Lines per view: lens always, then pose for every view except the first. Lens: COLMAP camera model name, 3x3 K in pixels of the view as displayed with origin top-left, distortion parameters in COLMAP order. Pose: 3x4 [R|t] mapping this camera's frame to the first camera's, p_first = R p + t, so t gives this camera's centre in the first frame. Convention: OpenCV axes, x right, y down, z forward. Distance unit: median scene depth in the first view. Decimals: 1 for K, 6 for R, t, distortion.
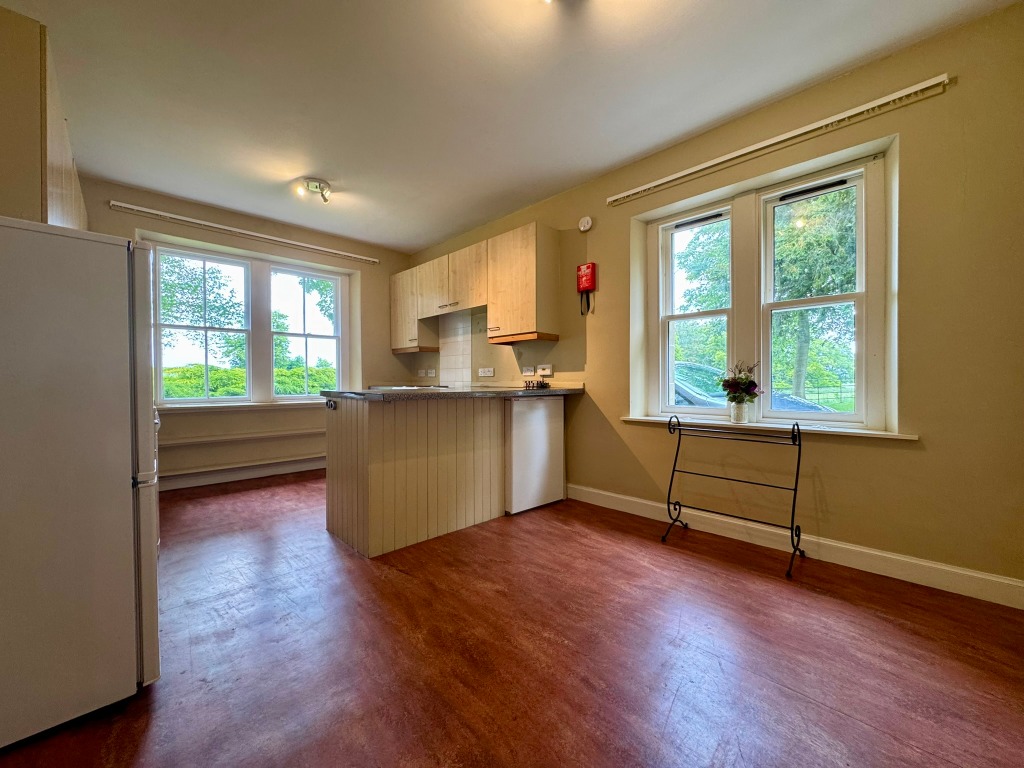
lens RADIAL K [[408.4, 0, 512.5], [0, 408.4, 384.2], [0, 0, 1]] dist [-0.008969, 0.002583]
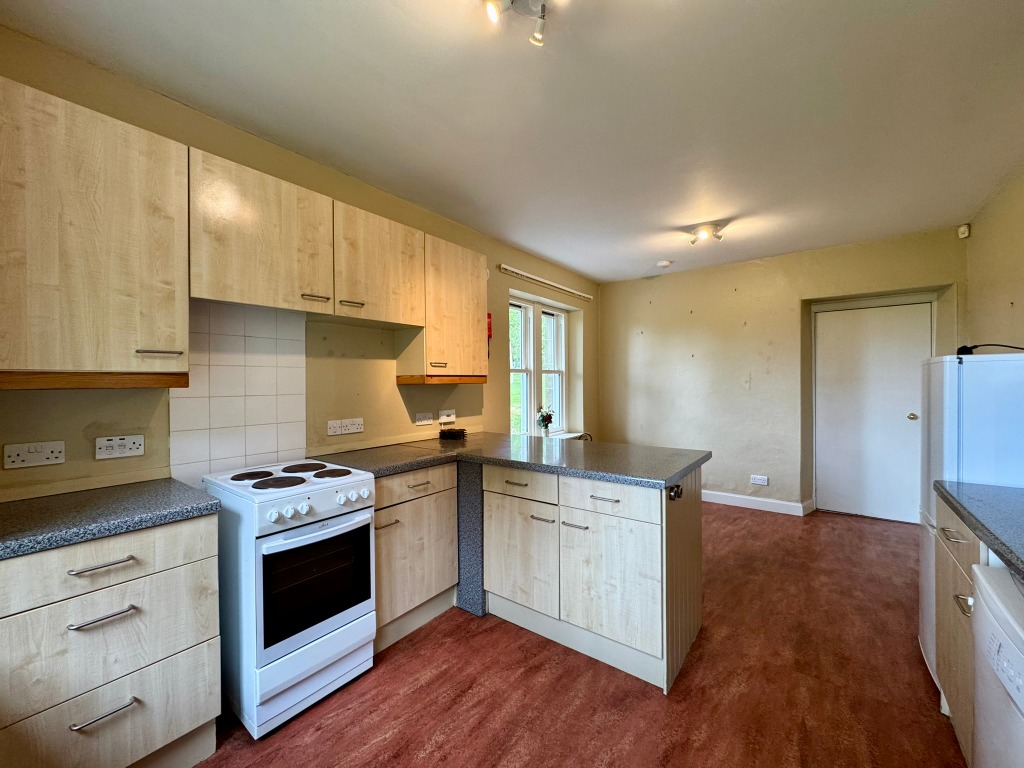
lens RADIAL K [[408.4, 0, 512.5], [0, 408.4, 384.2], [0, 0, 1]] dist [-0.008969, 0.002583]
pose [[-0.138645, 0.004181, 0.990333, -0.753917], [0.019618, 0.999806, -0.001474, -0.093684], [-0.990148, 0.019224, -0.138700, 0.940526]]
